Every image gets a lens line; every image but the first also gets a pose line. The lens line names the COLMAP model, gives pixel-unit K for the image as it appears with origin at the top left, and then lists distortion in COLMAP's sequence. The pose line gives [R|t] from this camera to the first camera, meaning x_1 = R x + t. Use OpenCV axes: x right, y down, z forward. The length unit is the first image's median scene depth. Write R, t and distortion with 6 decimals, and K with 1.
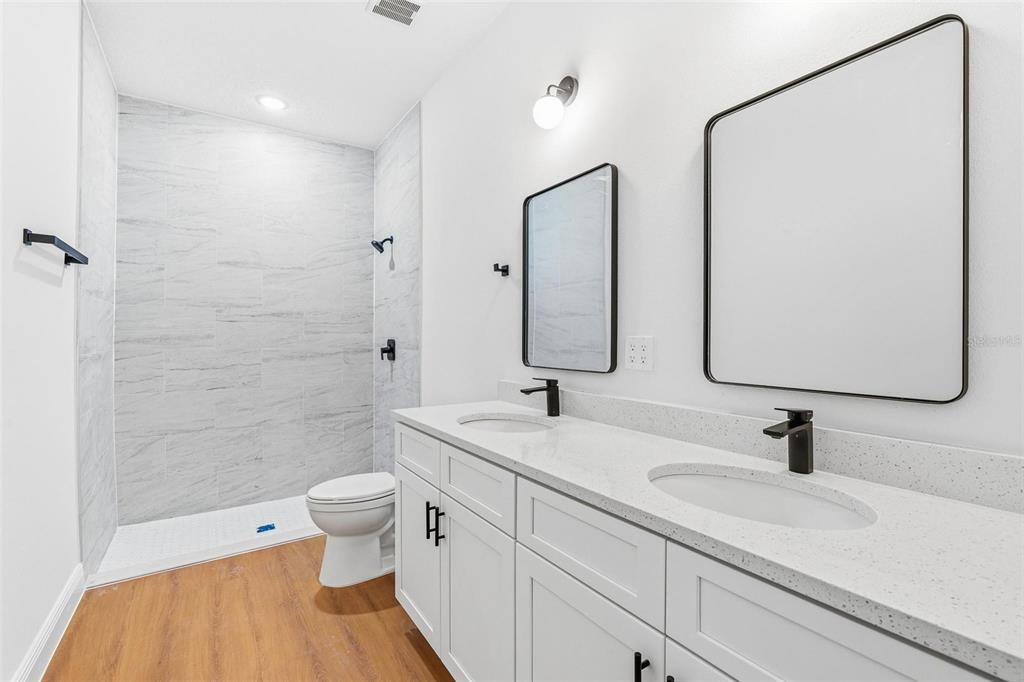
lens RADIAL K [[472.6, 0, 513.9], [0, 472.6, 339.3], [0, 0, 1]] dist [-0.007667, 0.001258]
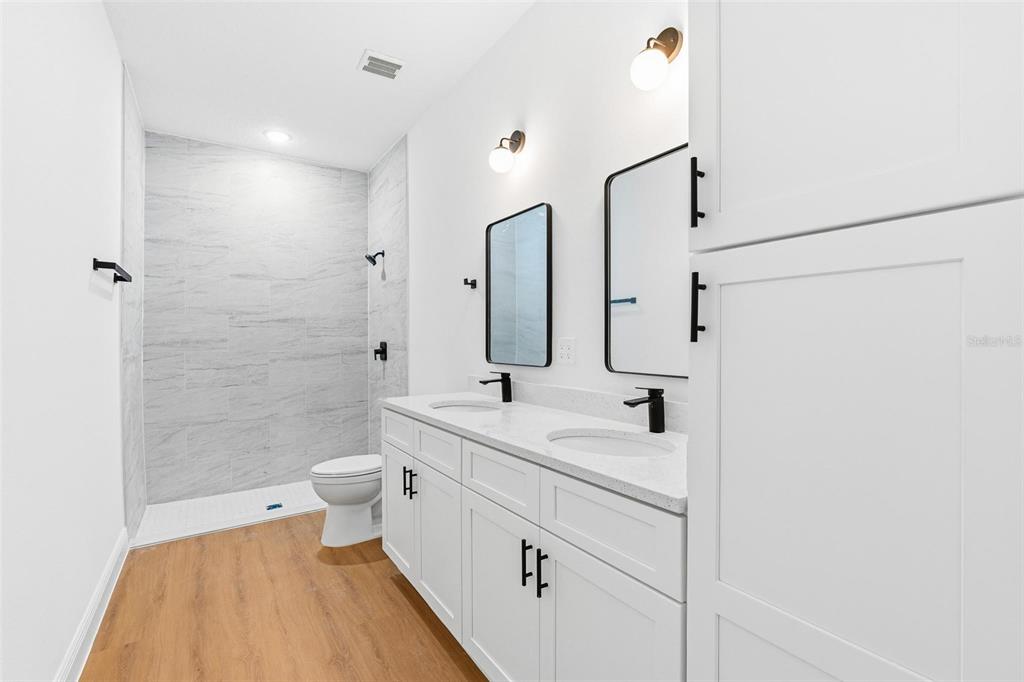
lens RADIAL K [[472.6, 0, 510.4], [0, 472.6, 341.4], [0, 0, 1]] dist [-0.007667, 0.001258]
pose [[0.999962, -0.006065, -0.006227, 0.084801], [0.006066, 0.999982, 0.000162, 0.001365], [0.006226, -0.000199, 0.999981, -0.211437]]
